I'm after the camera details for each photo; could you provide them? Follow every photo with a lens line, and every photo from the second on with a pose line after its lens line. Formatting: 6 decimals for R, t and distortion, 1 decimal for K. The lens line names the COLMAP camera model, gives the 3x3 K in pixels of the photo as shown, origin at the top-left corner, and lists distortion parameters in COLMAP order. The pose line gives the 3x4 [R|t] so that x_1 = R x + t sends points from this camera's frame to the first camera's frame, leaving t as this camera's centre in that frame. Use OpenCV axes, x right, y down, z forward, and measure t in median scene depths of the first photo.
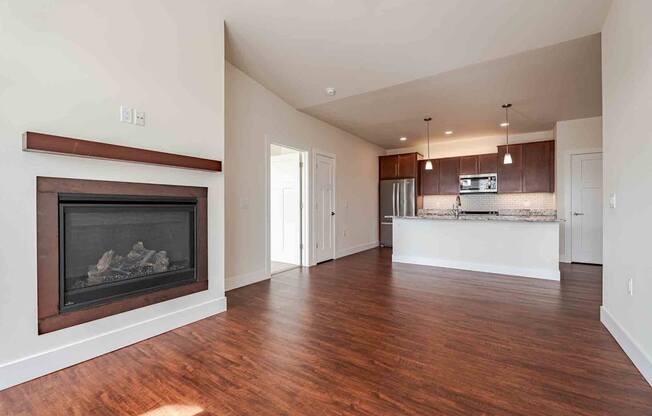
lens RADIAL K [[275.4, 0, 326.0], [0, 275.4, 208.0], [0, 0, 1]] dist [-0.000036, -0.000012]
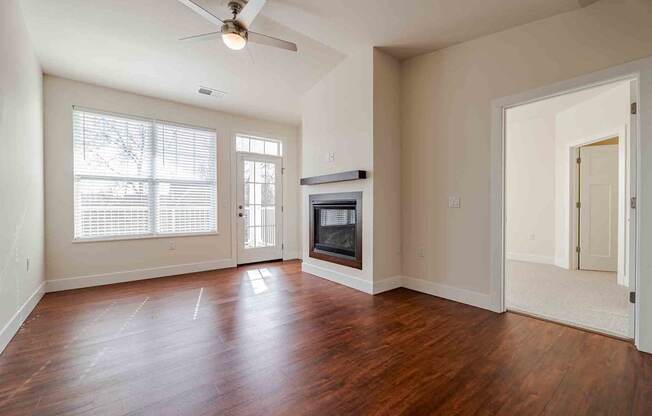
lens RADIAL K [[275.4, 0, 326.0], [0, 275.4, 208.0], [0, 0, 1]] dist [-0.000036, -0.000012]
pose [[-0.298321, 0.007050, -0.954440, 0.865461], [0.001029, 0.999975, 0.007064, -0.007237], [0.954465, 0.001125, -0.298321, 1.223511]]
